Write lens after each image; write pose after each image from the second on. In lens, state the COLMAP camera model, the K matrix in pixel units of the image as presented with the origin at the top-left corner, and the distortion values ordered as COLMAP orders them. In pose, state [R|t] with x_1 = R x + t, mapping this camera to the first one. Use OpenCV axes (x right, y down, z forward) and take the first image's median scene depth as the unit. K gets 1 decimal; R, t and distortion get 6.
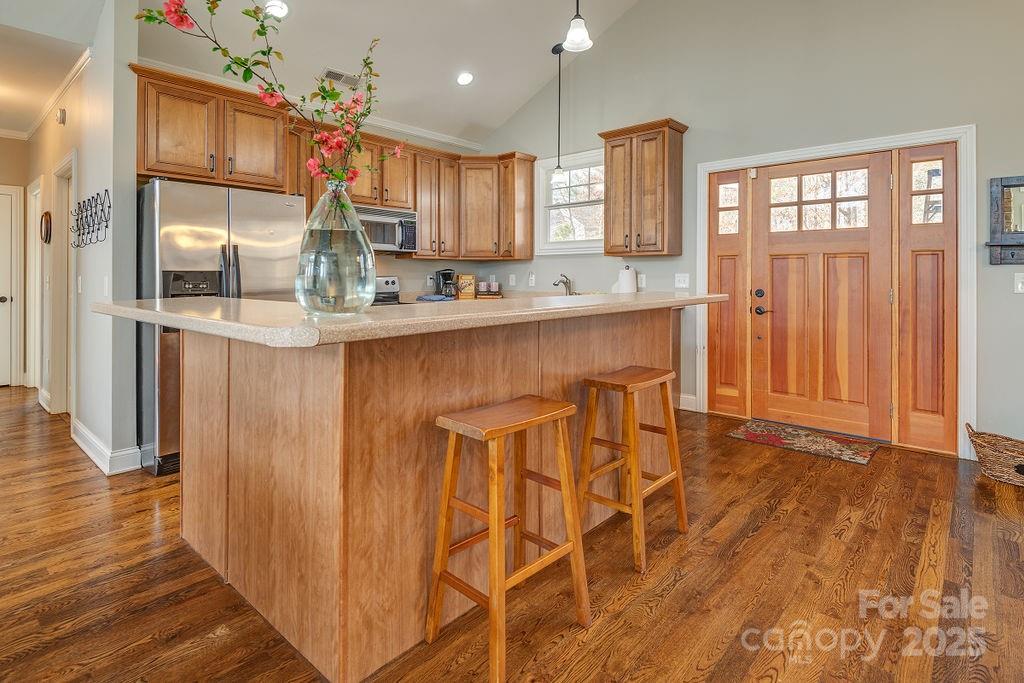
lens RADIAL K [[538.9, 0, 512.2], [0, 538.9, 273.9], [0, 0, 1]] dist [0.002106, 0.000141]
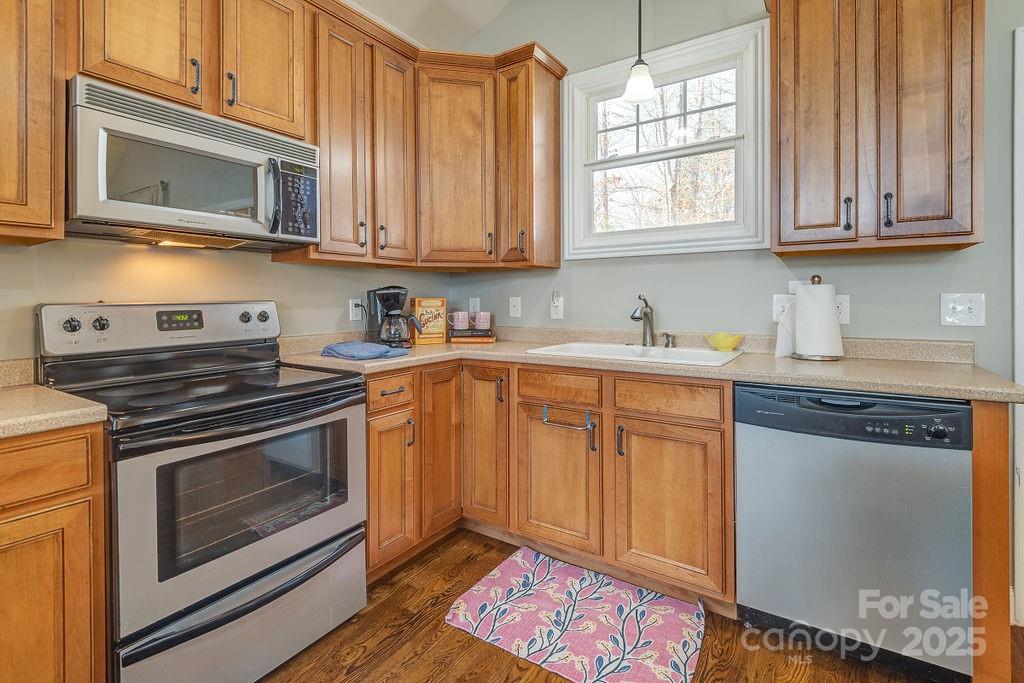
lens RADIAL K [[497.8, 0, 522.6], [0, 497.8, 301.8], [0, 0, 1]] dist [-0.005125, -0.001070]
pose [[0.987100, -0.006229, 0.159983, -0.085786], [0.004970, 0.999953, 0.008269, 0.002491], [-0.160027, -0.007367, 0.987085, 0.612115]]
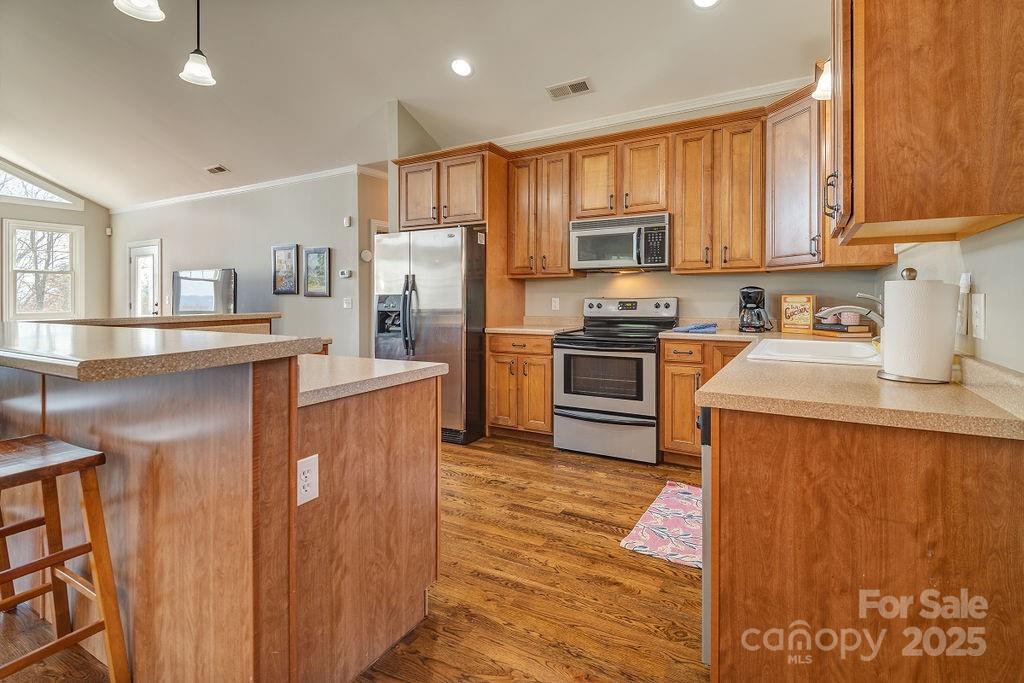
lens RADIAL K [[480.5, 0, 524.6], [0, 480.5, 290.4], [0, 0, 1]] dist [0.020815, -0.000279]
pose [[0.211630, -0.010221, -0.977296, 0.453452], [0.010727, 0.999909, -0.008135, -0.002625], [0.977291, -0.008762, 0.211720, 0.678618]]
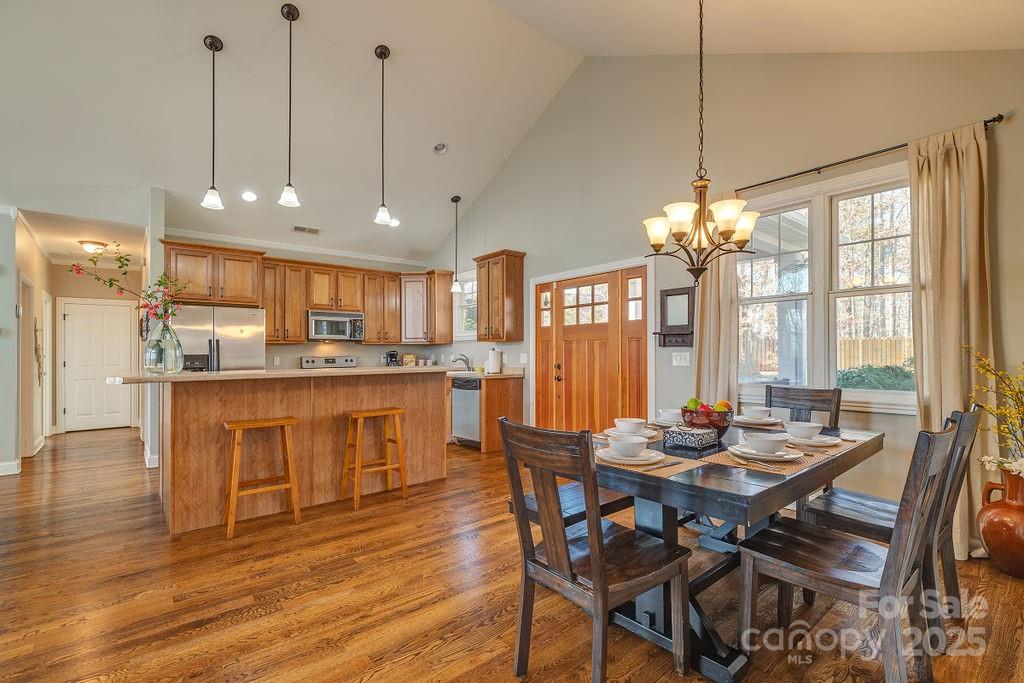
lens RADIAL K [[471.5, 0, 511.3], [0, 471.5, 348.6], [0, 0, 1]] dist [0.001581, 0.000109]
pose [[0.990077, -0.008262, -0.140280, 0.424028], [0.007363, 0.999949, -0.006924, -0.004527], [0.140330, 0.005823, 0.990088, -0.245821]]
